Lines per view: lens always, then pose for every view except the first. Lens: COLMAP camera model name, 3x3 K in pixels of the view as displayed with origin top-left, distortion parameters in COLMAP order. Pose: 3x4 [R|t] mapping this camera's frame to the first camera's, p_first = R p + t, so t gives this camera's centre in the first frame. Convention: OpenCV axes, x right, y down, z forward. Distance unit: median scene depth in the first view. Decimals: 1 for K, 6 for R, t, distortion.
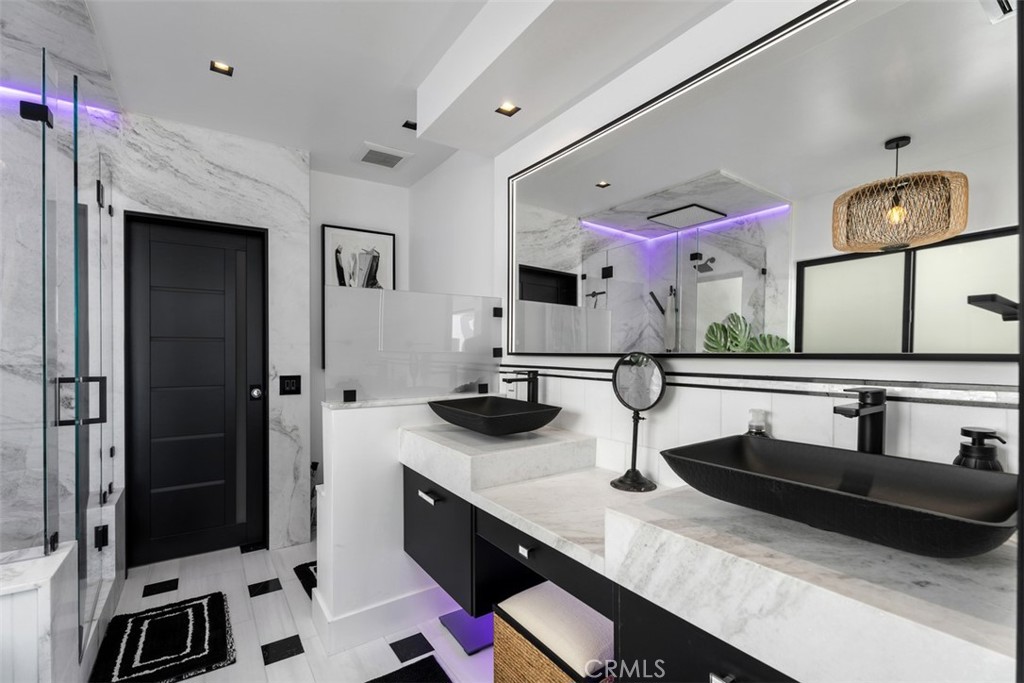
lens RADIAL K [[455.7, 0, 511.5], [0, 455.7, 347.4], [0, 0, 1]] dist [0.001856, -0.002321]
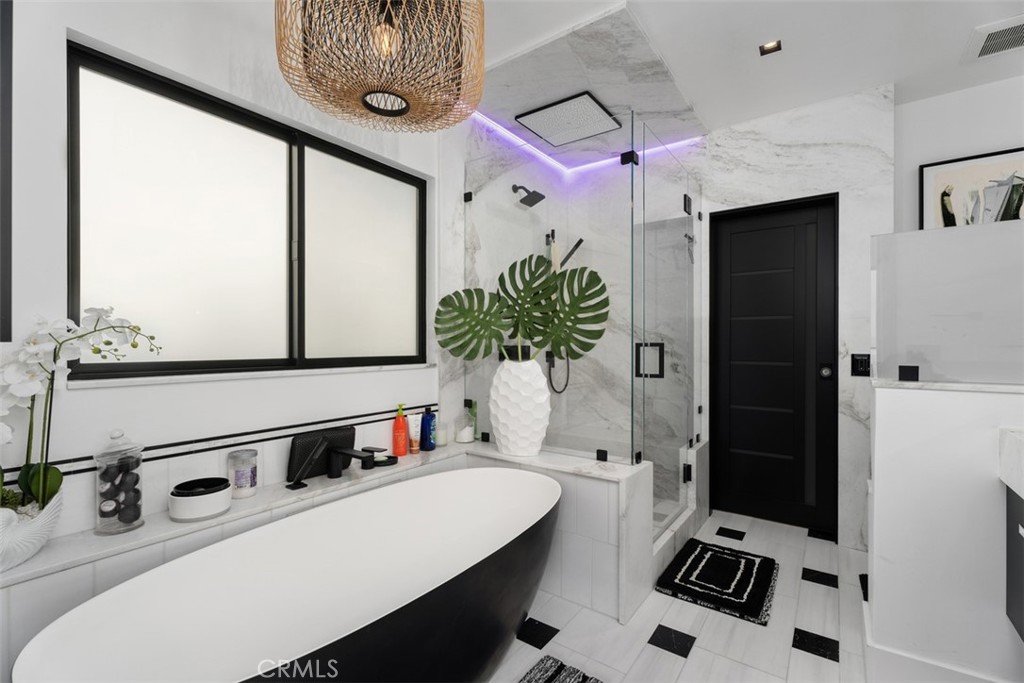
lens RADIAL K [[455.7, 0, 514.1], [0, 455.7, 342.9], [0, 0, 1]] dist [0.001856, -0.002321]
pose [[0.342802, -0.001830, -0.939406, 0.117440], [0.007232, 0.999974, 0.000691, 0.041960], [0.939380, -0.007030, 0.342806, 0.096935]]
